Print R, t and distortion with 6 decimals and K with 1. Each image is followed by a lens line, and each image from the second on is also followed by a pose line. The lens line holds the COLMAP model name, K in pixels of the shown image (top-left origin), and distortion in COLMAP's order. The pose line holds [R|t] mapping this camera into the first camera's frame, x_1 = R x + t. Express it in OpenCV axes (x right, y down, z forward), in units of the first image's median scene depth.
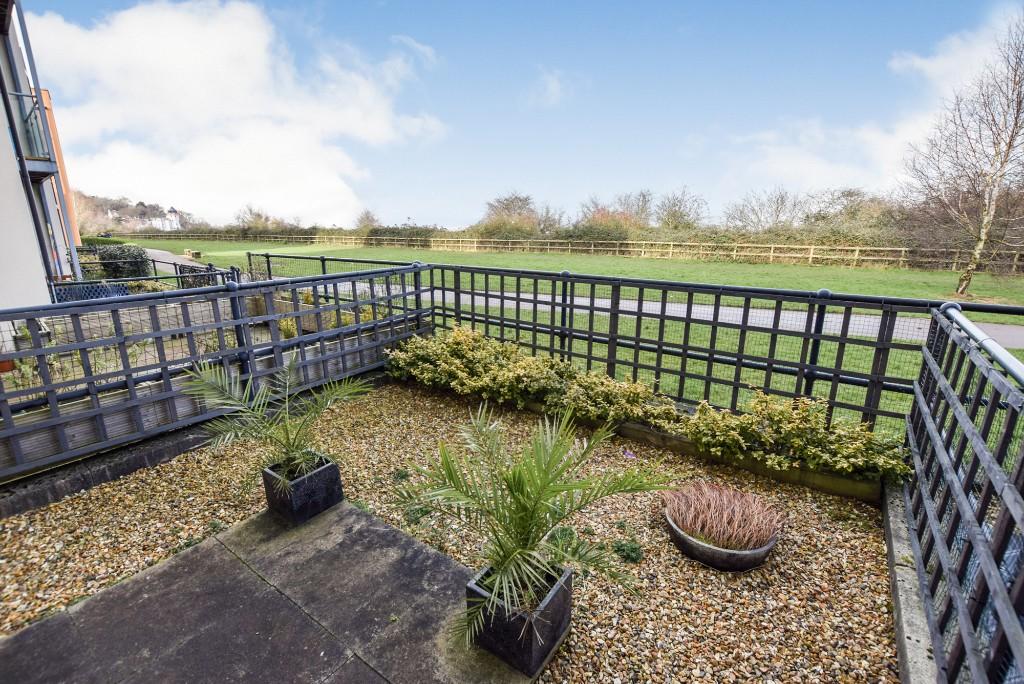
lens RADIAL K [[464.4, 0, 509.9], [0, 464.4, 350.7], [0, 0, 1]] dist [-0.031180, 0.006377]
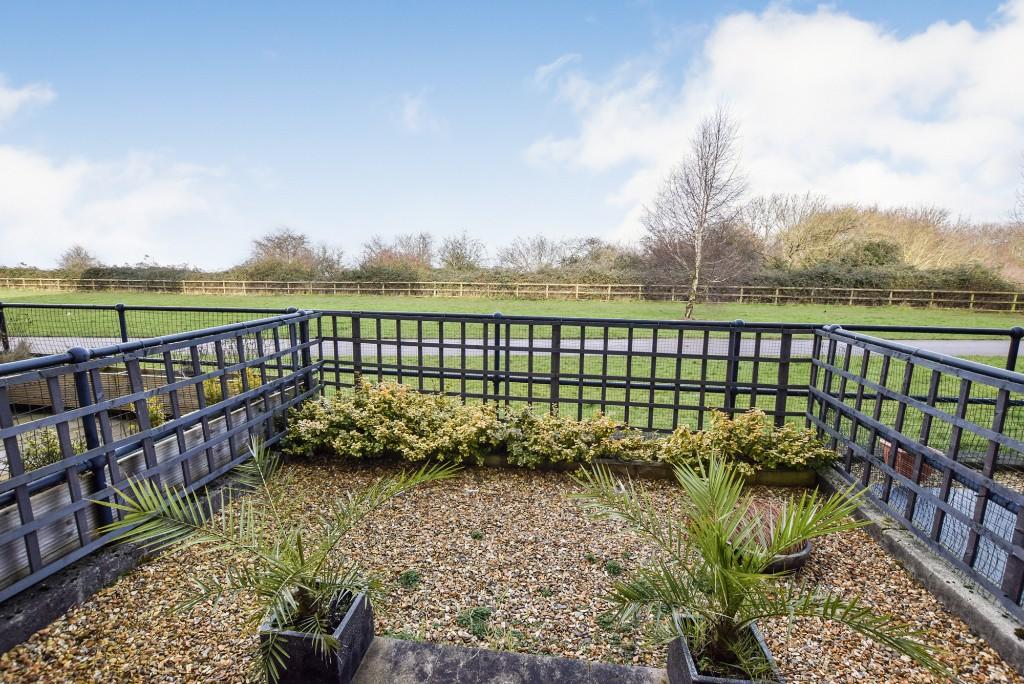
lens RADIAL K [[464.4, 0, 509.9], [0, 464.4, 350.7], [0, 0, 1]] dist [-0.031180, 0.006377]
pose [[0.884428, -0.073269, 0.460888, -0.295684], [0.111948, 0.992072, -0.057111, -0.034540], [-0.453050, 0.102106, 0.885619, 0.136006]]
